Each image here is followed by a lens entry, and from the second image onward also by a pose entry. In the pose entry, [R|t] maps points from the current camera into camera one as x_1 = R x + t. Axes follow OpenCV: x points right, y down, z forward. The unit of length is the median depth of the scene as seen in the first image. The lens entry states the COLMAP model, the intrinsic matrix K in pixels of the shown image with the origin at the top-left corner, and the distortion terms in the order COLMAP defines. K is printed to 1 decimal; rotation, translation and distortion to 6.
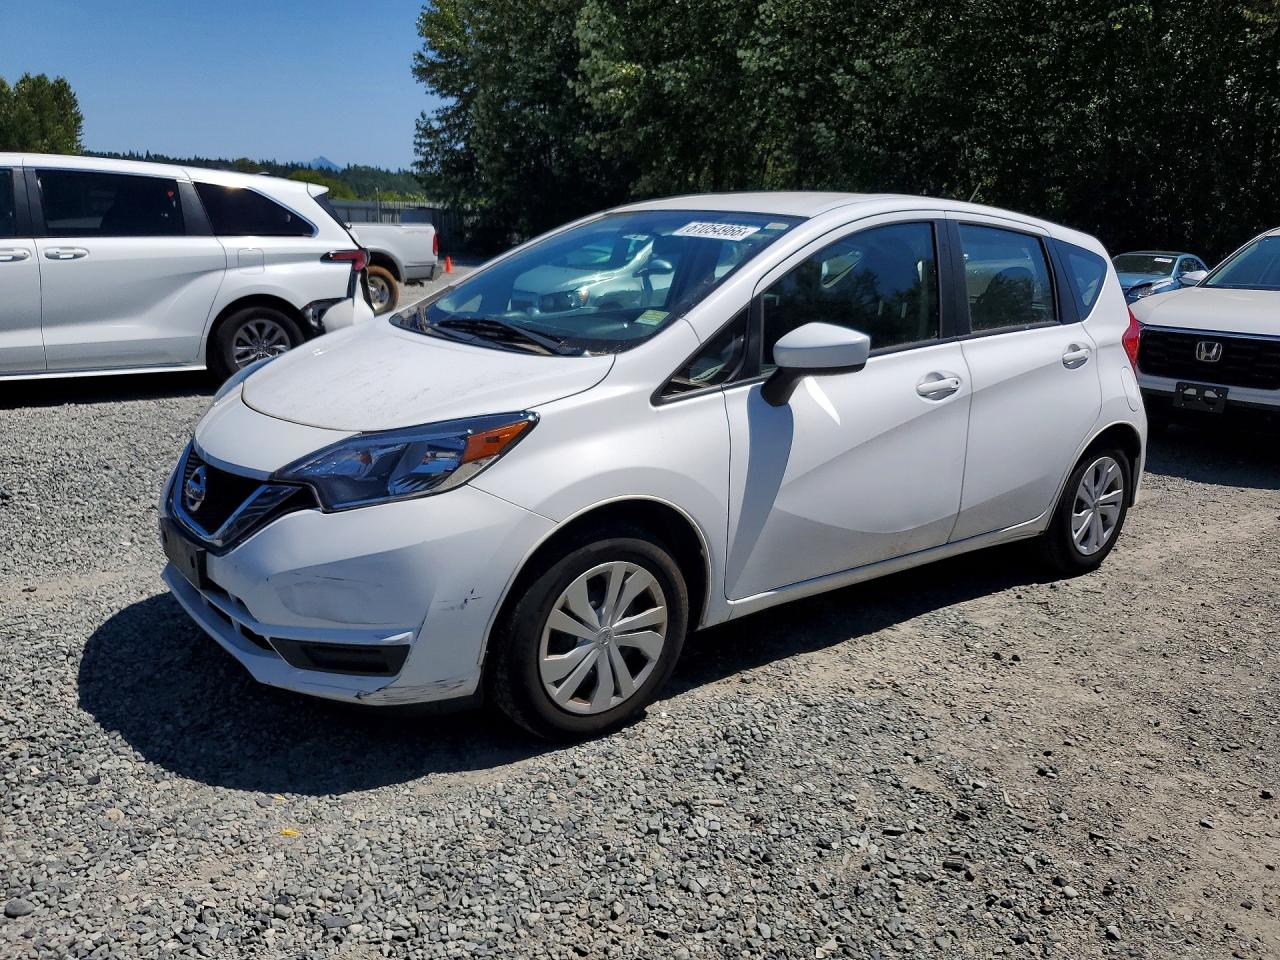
lens RADIAL K [[951.0, 0, 640.0], [0, 951.0, 480.0], [0, 0, 1]] dist [-0.074698, -0.002117]
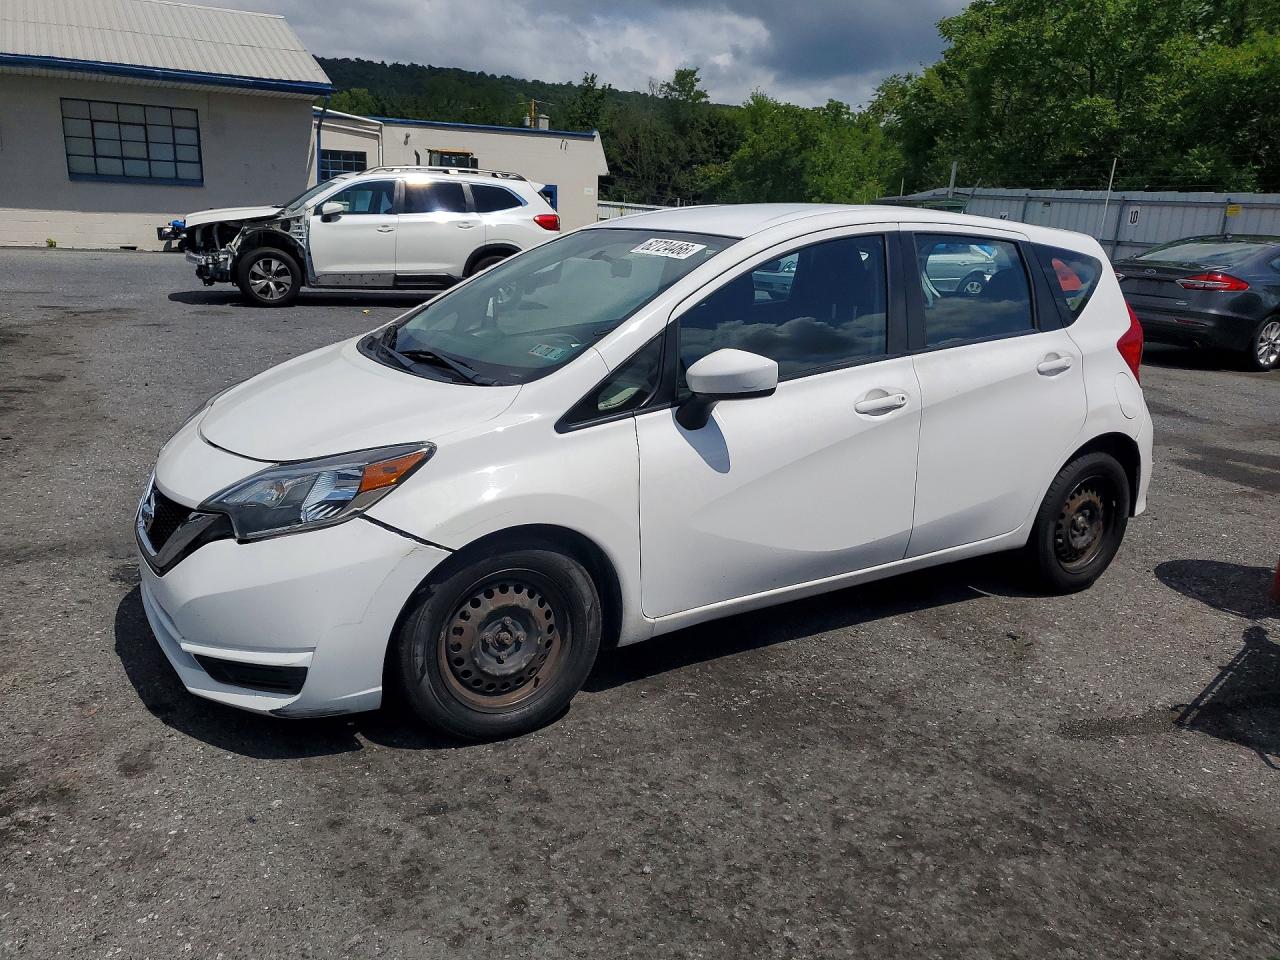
lens RADIAL K [[951.0, 0, 640.0], [0, 951.0, 480.0], [0, 0, 1]] dist [-0.074698, -0.002117]
pose [[0.989904, 0.011860, -0.141243, 0.230526], [-0.006163, 0.999152, 0.040702, -0.064778], [0.141606, -0.039420, 0.989138, -0.020859]]
